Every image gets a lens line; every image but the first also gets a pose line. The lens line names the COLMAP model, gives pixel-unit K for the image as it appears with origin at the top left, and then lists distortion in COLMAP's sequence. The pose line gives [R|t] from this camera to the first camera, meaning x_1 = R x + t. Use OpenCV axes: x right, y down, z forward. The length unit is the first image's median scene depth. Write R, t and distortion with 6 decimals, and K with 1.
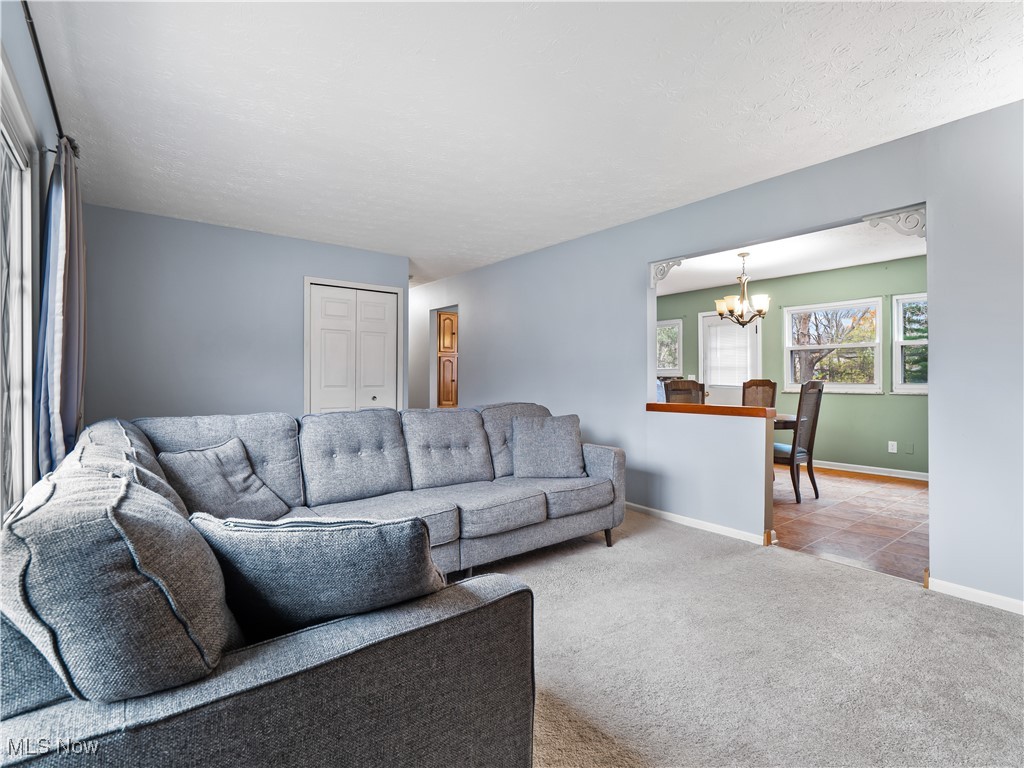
lens RADIAL K [[499.3, 0, 523.5], [0, 499.3, 366.9], [0, 0, 1]] dist [-0.000146, -0.000287]
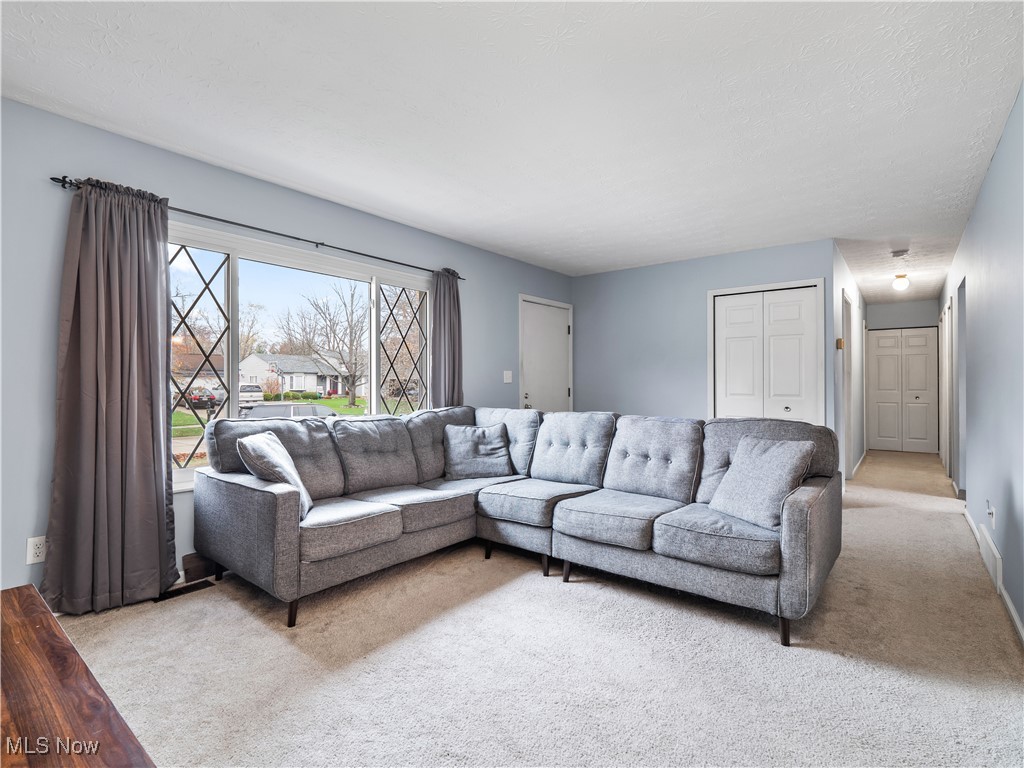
lens RADIAL K [[499.3, 0, 510.5], [0, 499.3, 386.5], [0, 0, 1]] dist [-0.000146, -0.000287]
pose [[0.223777, 0.003805, -0.974633, 0.740106], [0.015879, 0.999845, 0.007549, 0.011896], [0.974511, -0.017166, 0.223682, 0.521063]]
